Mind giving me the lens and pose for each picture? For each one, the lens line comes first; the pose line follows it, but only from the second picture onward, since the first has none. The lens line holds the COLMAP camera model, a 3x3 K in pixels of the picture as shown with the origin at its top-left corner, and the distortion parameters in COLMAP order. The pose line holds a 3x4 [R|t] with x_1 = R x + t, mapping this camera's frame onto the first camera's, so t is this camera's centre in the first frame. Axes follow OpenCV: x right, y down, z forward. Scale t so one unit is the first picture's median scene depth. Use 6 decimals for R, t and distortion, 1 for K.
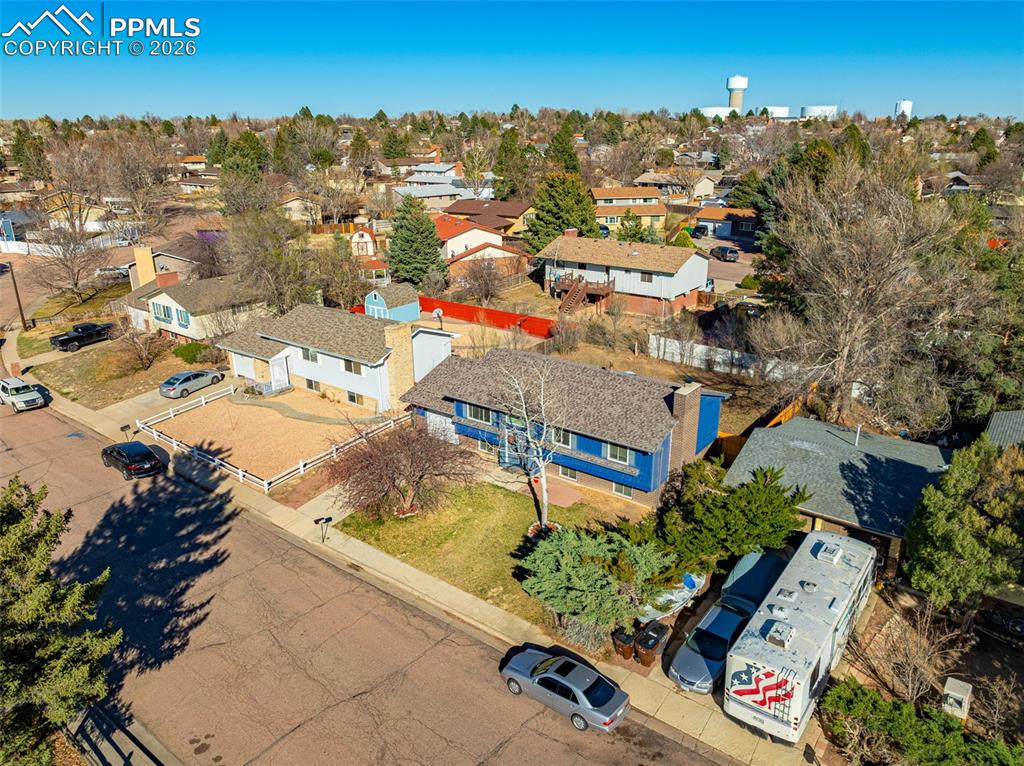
lens RADIAL K [[733.2, 0, 512.0], [0, 733.2, 383.0], [0, 0, 1]] dist [-0.044720, 0.028028]
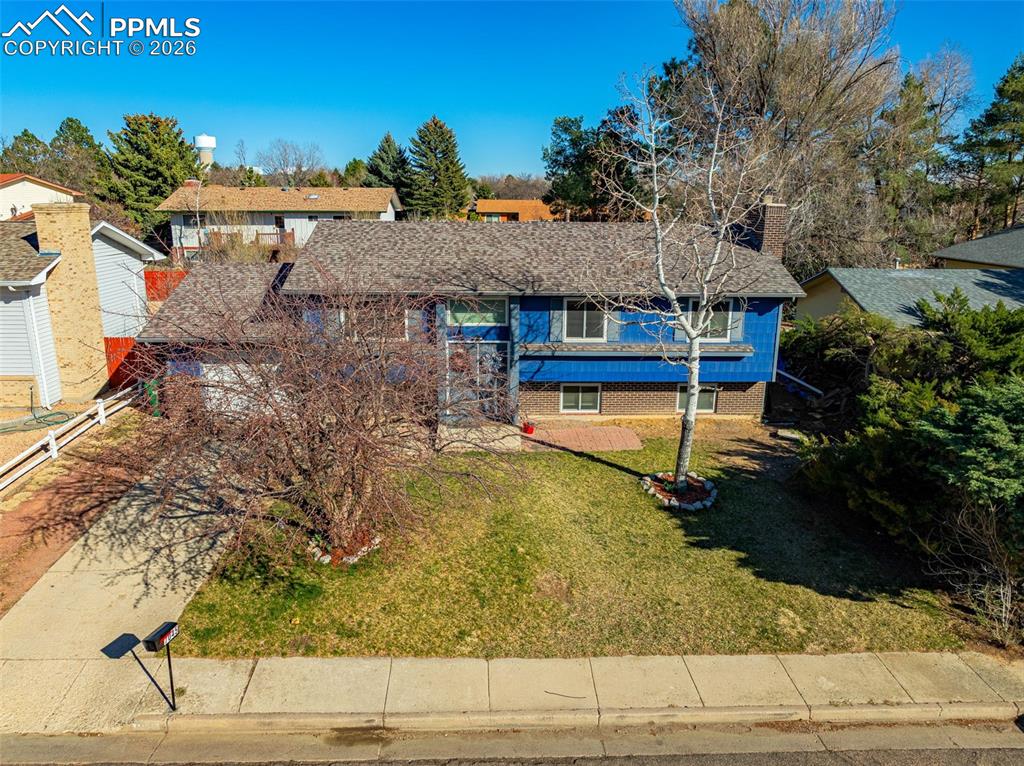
lens RADIAL K [[733.2, 0, 512.0], [0, 733.2, 383.0], [0, 0, 1]] dist [-0.044720, 0.028028]
pose [[0.773130, -0.139143, 0.618796, -0.286431], [0.196113, 0.980273, -0.024600, 0.114451], [-0.603166, 0.140373, 0.785166, 0.620683]]
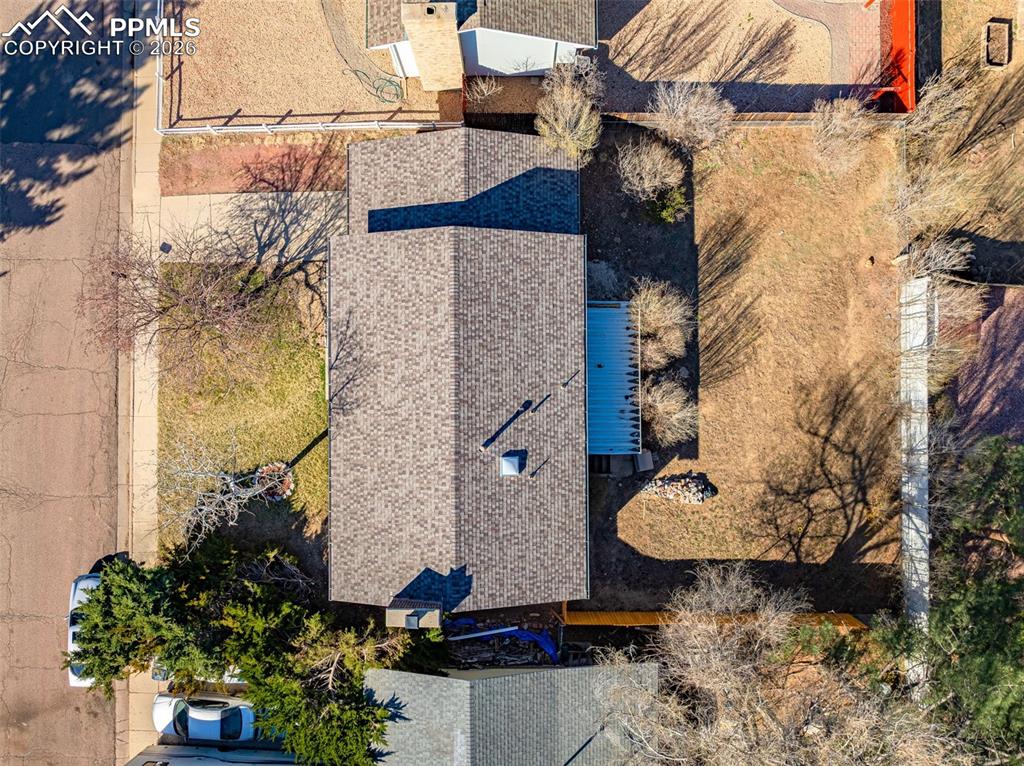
lens RADIAL K [[733.2, 0, 512.0], [0, 733.2, 383.0], [0, 0, 1]] dist [-0.044720, 0.028028]
pose [[0.610903, 0.791697, -0.003671, 0.115367], [-0.273799, 0.215620, 0.937306, -0.652167], [0.742853, -0.571598, 0.348489, 0.877546]]
